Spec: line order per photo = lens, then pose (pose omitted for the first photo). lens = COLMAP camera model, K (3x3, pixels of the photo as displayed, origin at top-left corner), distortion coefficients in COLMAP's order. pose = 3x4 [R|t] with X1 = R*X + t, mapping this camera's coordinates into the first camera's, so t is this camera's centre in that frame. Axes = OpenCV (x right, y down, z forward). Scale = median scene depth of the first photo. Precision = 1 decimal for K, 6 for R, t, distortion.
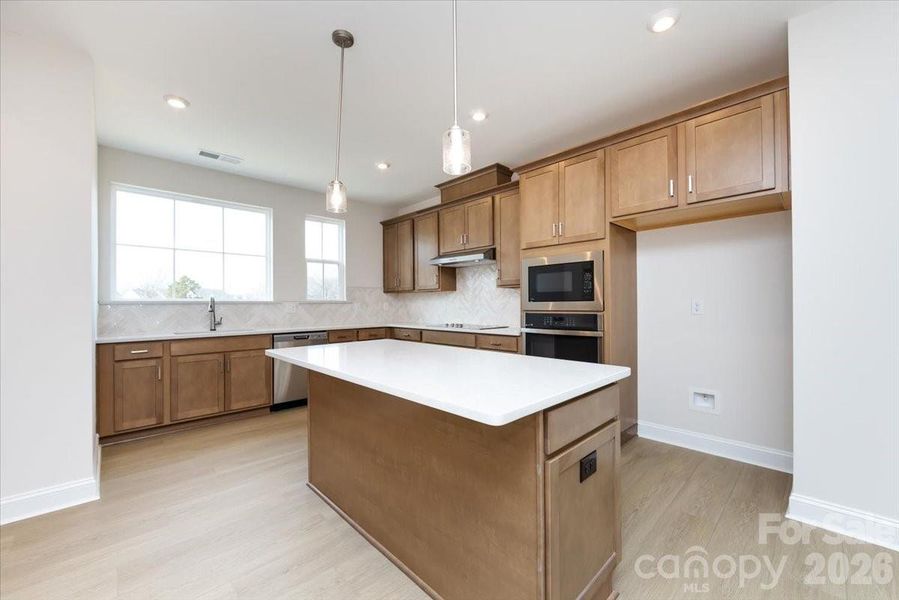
lens RADIAL K [[354.9, 0, 449.8], [0, 354.9, 301.1], [0, 0, 1]] dist [-0.005635, 0.000376]
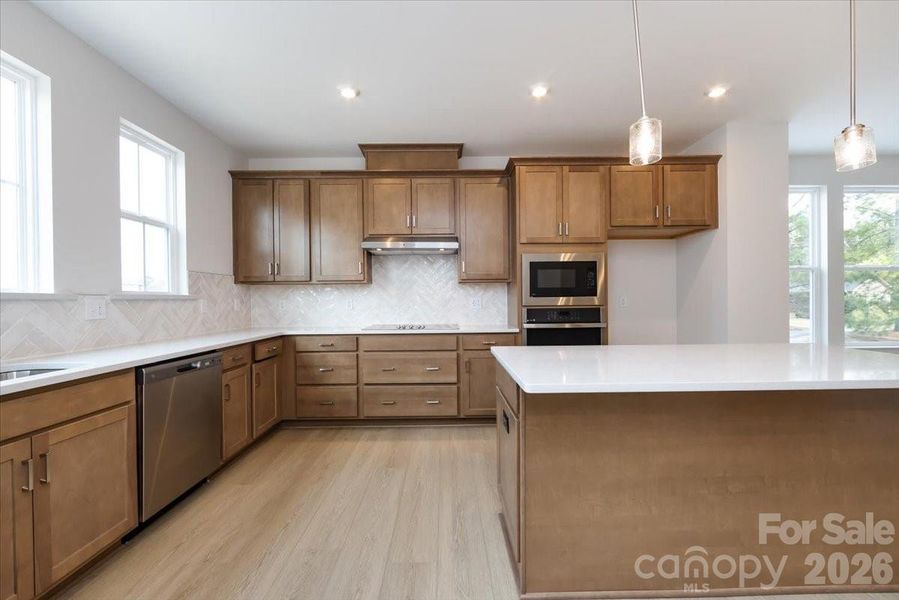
lens RADIAL K [[354.9, 0, 448.5], [0, 354.9, 302.1], [0, 0, 1]] dist [-0.005635, 0.000376]
pose [[0.686292, -0.004703, 0.727311, -0.549876], [-0.000591, 0.999975, 0.007023, 0.007617], [-0.727326, -0.005250, 0.686272, 0.406626]]
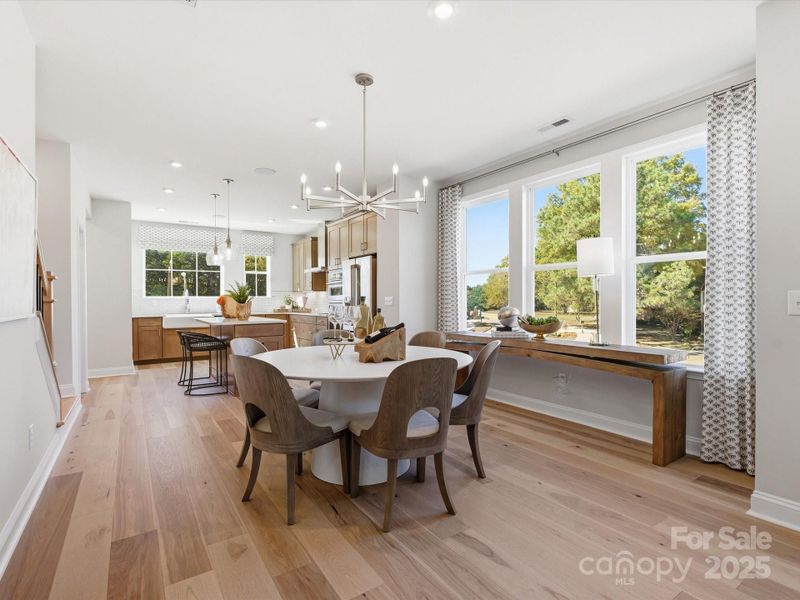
lens RADIAL K [[398.7, 0, 396.0], [0, 398.7, 299.5], [0, 0, 1]] dist [-0.001698, -0.000421]
pose [[0.979882, -0.003420, -0.199547, 0.764174], [0.003783, 0.999992, 0.001438, 0.005936], [0.199541, -0.002164, 0.979887, -0.767787]]
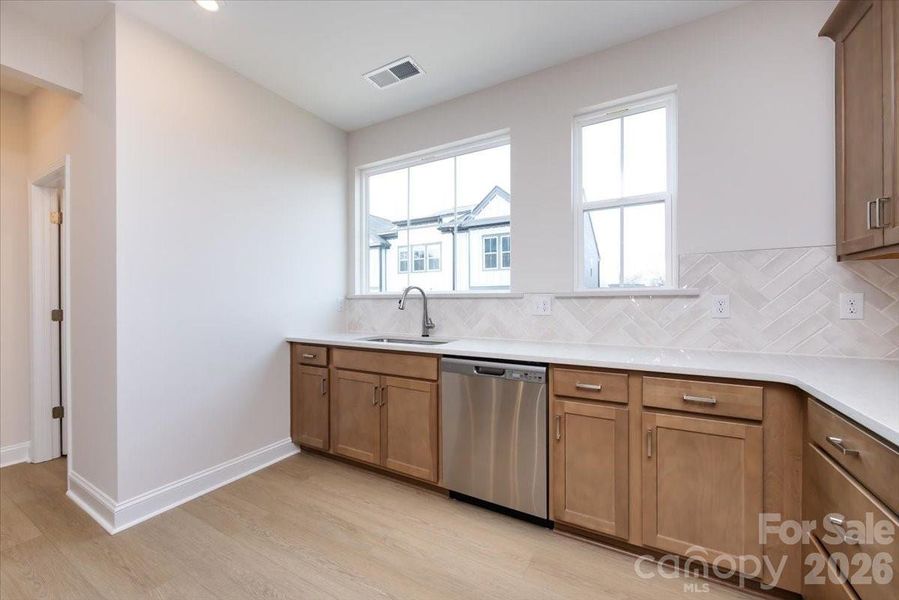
lens RADIAL K [[354.9, 0, 447.9], [0, 354.9, 301.4], [0, 0, 1]] dist [-0.005635, 0.000376]
pose [[0.285322, 0.006317, -0.958411, 0.010814], [0.009821, 0.999907, 0.009515, 0.008050], [0.958381, -0.012127, 0.285233, 0.850416]]
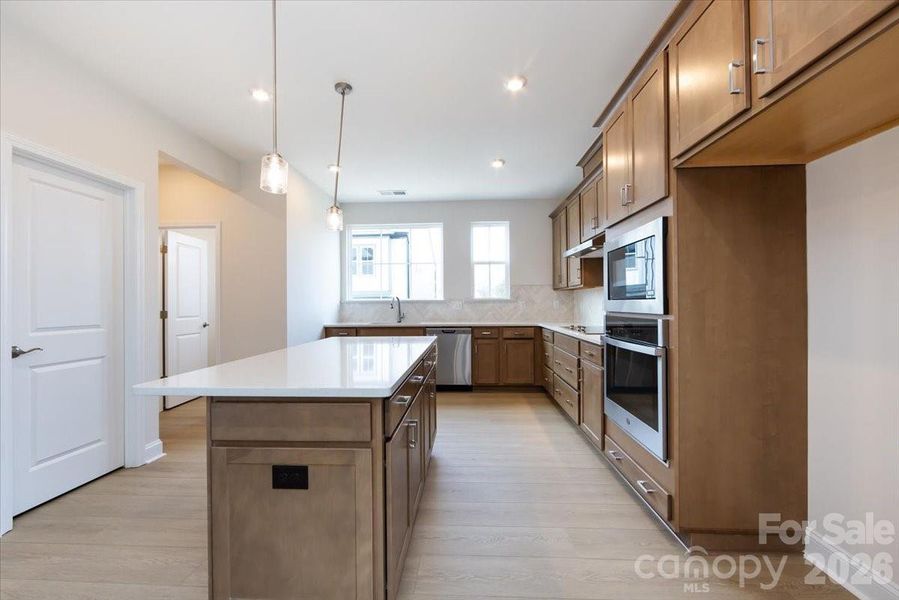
lens RADIAL K [[354.9, 0, 448.2], [0, 354.9, 303.7], [0, 0, 1]] dist [-0.005635, 0.000376]
pose [[0.680879, 0.001963, -0.732393, 0.445329], [0.009666, 0.999885, 0.011666, -0.001629], [0.732332, -0.015022, 0.680782, 0.222158]]
